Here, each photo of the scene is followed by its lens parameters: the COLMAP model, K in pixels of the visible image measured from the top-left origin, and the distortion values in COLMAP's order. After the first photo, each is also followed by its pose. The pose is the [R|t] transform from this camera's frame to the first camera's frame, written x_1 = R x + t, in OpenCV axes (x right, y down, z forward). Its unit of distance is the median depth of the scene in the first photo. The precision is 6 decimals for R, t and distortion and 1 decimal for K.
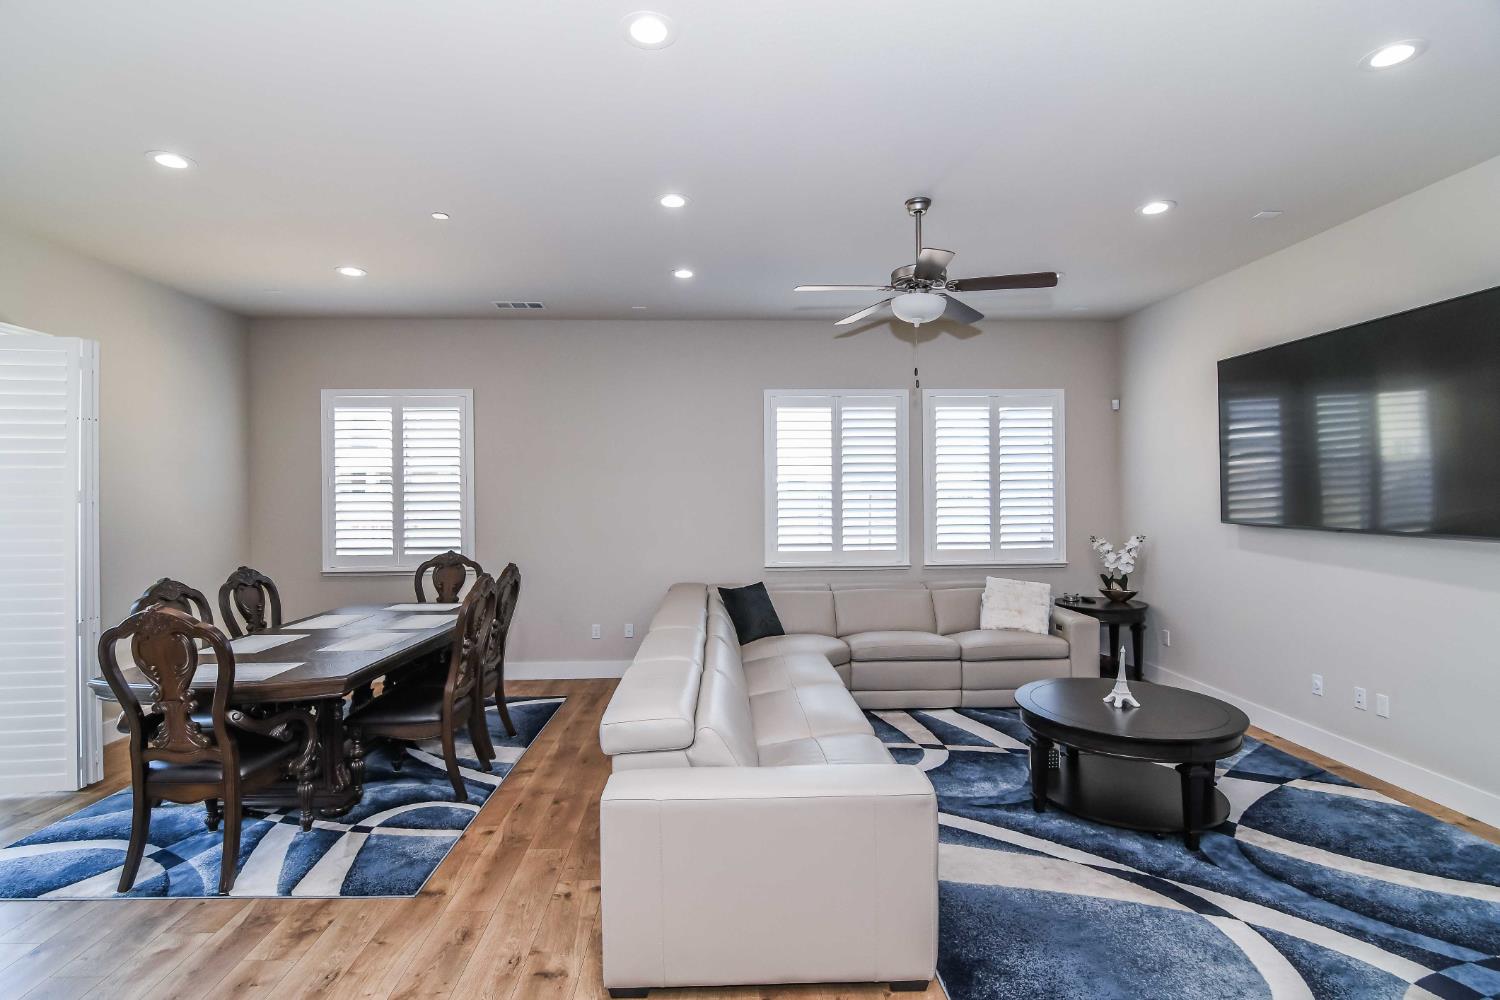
lens RADIAL K [[724.6, 0, 745.6], [0, 724.6, 499.1], [0, 0, 1]] dist [-0.013123, -0.005466]
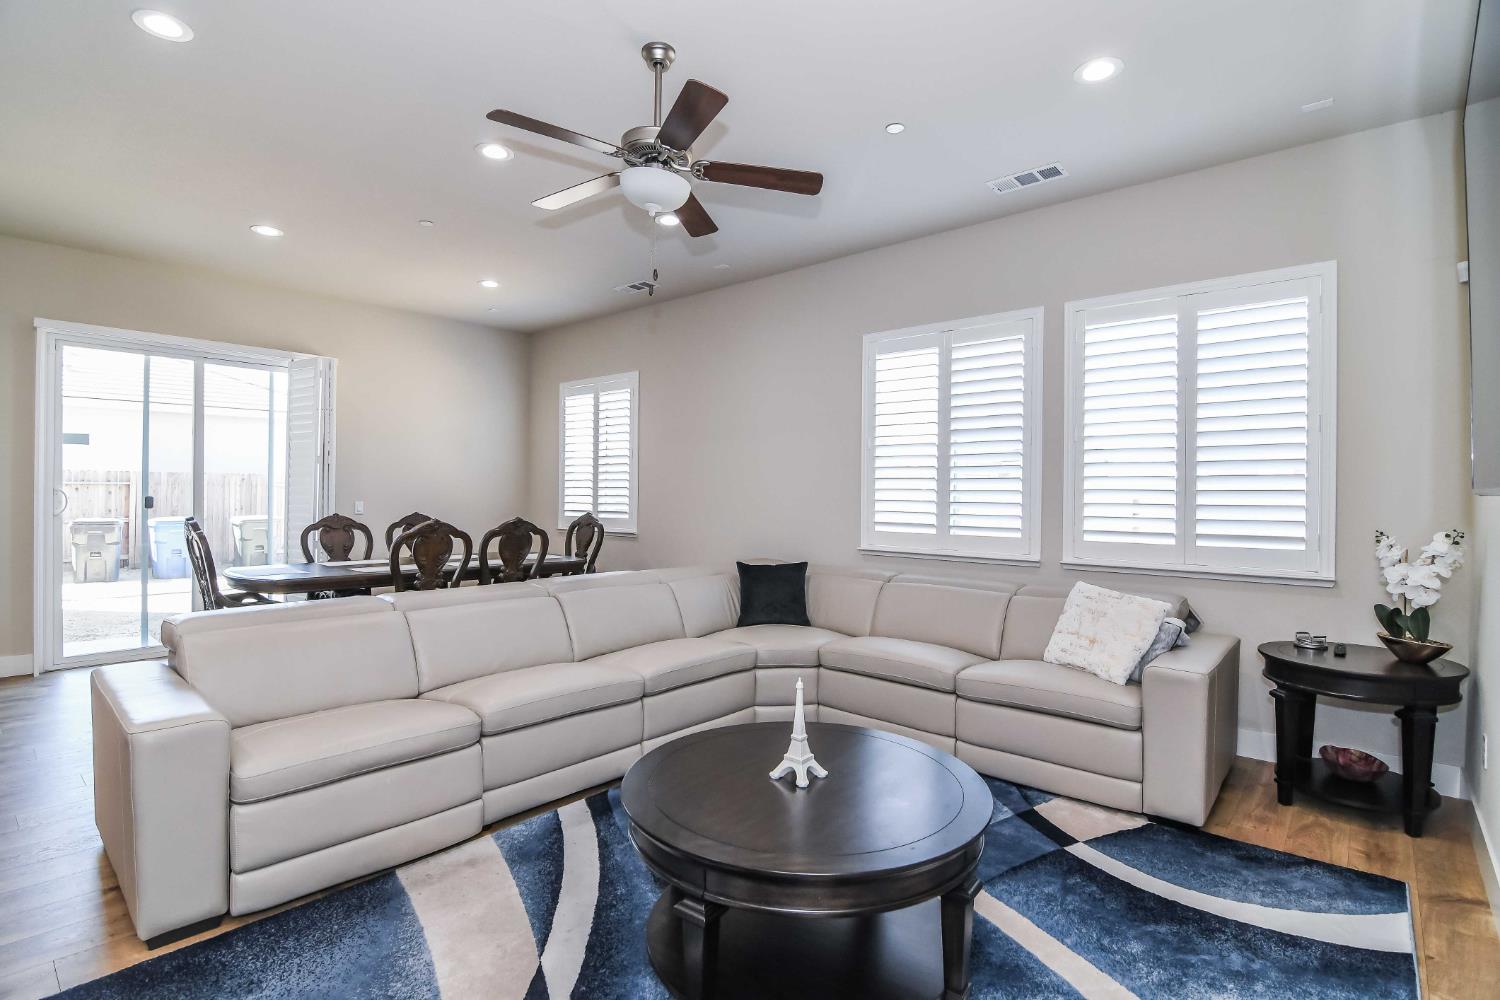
lens RADIAL K [[724.6, 0, 745.0], [0, 724.6, 494.4], [0, 0, 1]] dist [-0.013123, -0.005466]
pose [[0.717252, 0.014184, -0.696669, 0.534701], [-0.019257, 0.999814, 0.000530, 0.035302], [0.696547, 0.013036, 0.717392, 0.329721]]
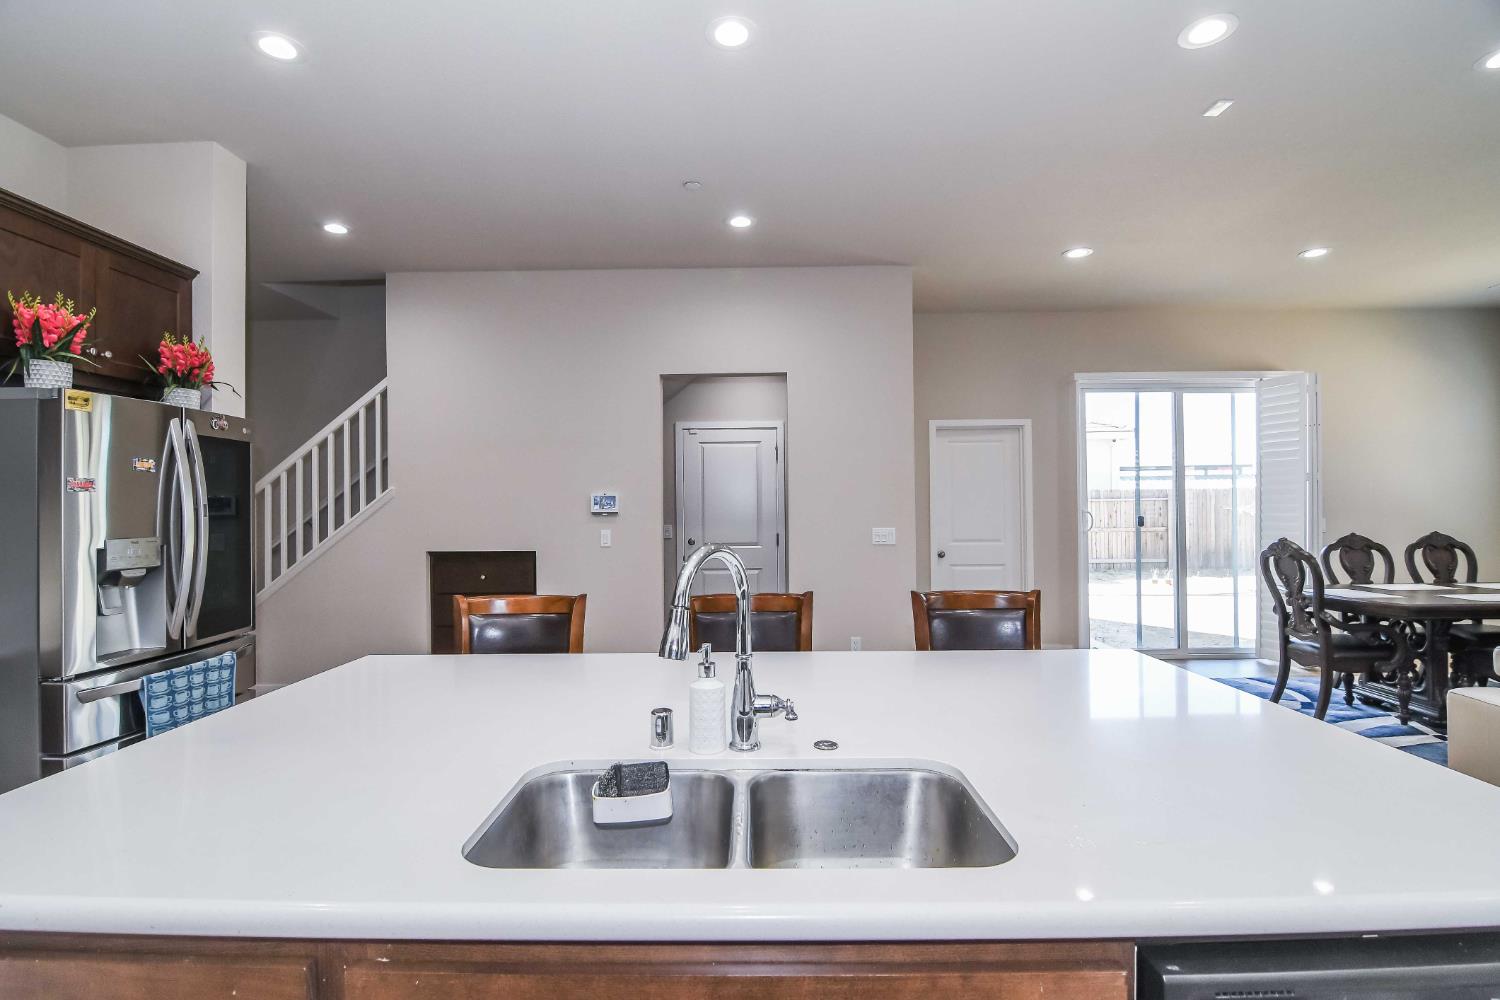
lens RADIAL K [[724.6, 0, 748.9], [0, 724.6, 498.5], [0, 0, 1]] dist [-0.013123, -0.005466]
pose [[-0.068827, -0.001267, -0.997628, 0.433213], [0.005580, 0.999983, -0.001655, 0.025372], [0.997613, -0.005681, -0.068819, -0.055764]]
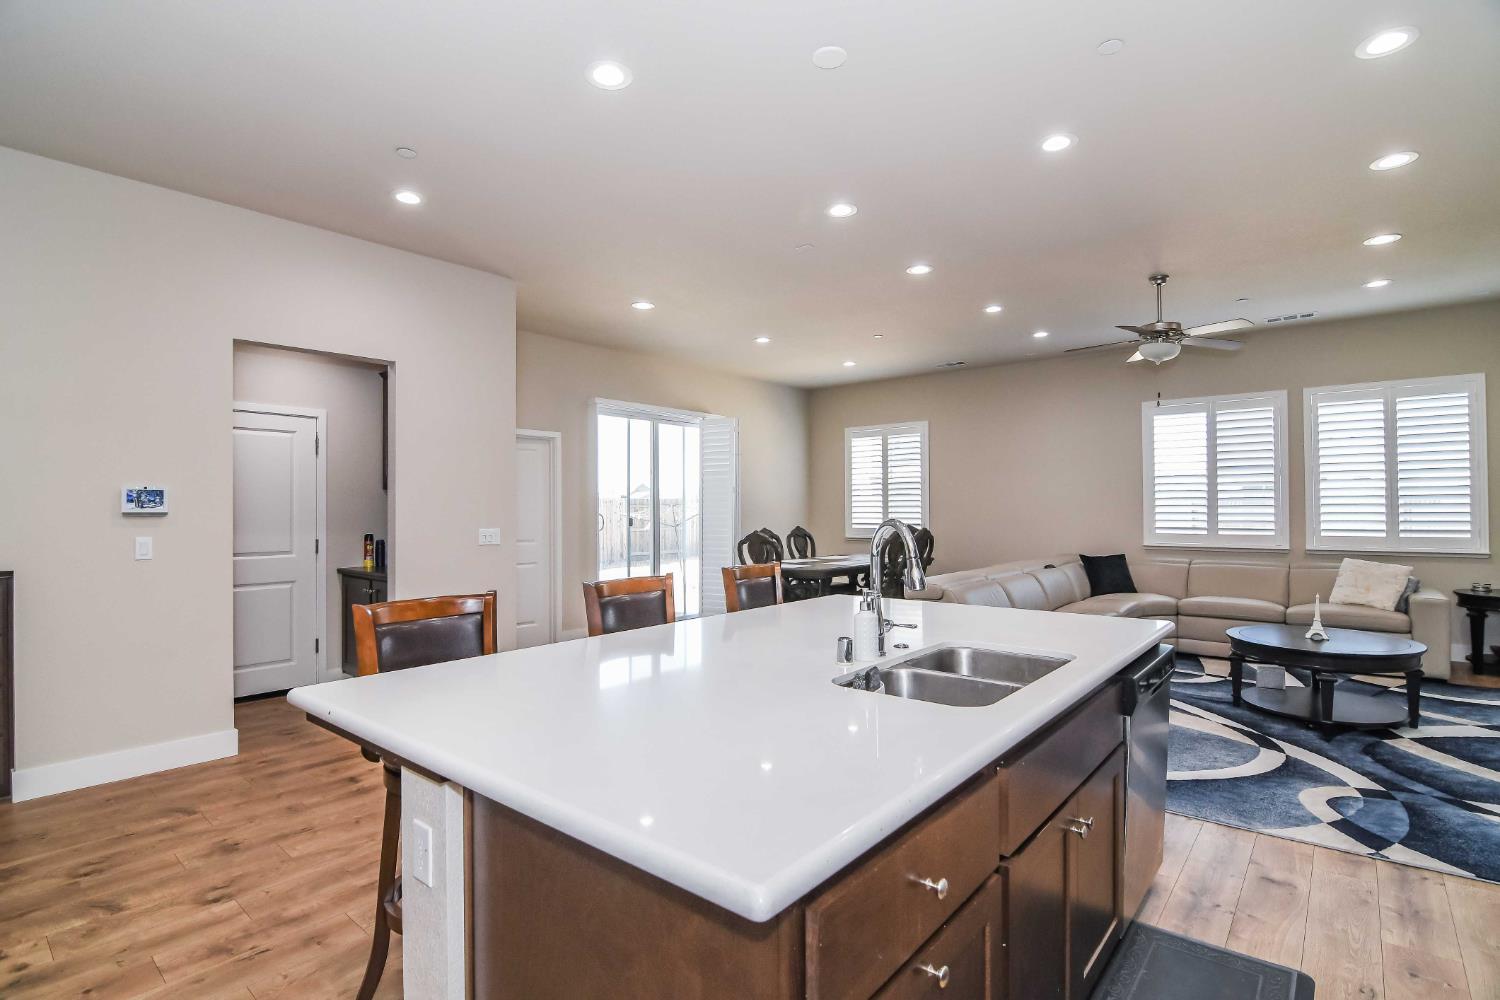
lens RADIAL K [[724.6, 0, 743.4], [0, 724.6, 497.1], [0, 0, 1]] dist [-0.013123, -0.005466]
pose [[0.728145, -0.007539, -0.685382, 0.393854], [-0.003659, 0.999882, -0.014886, 0.033482], [0.685414, 0.013347, 0.728031, -0.387508]]
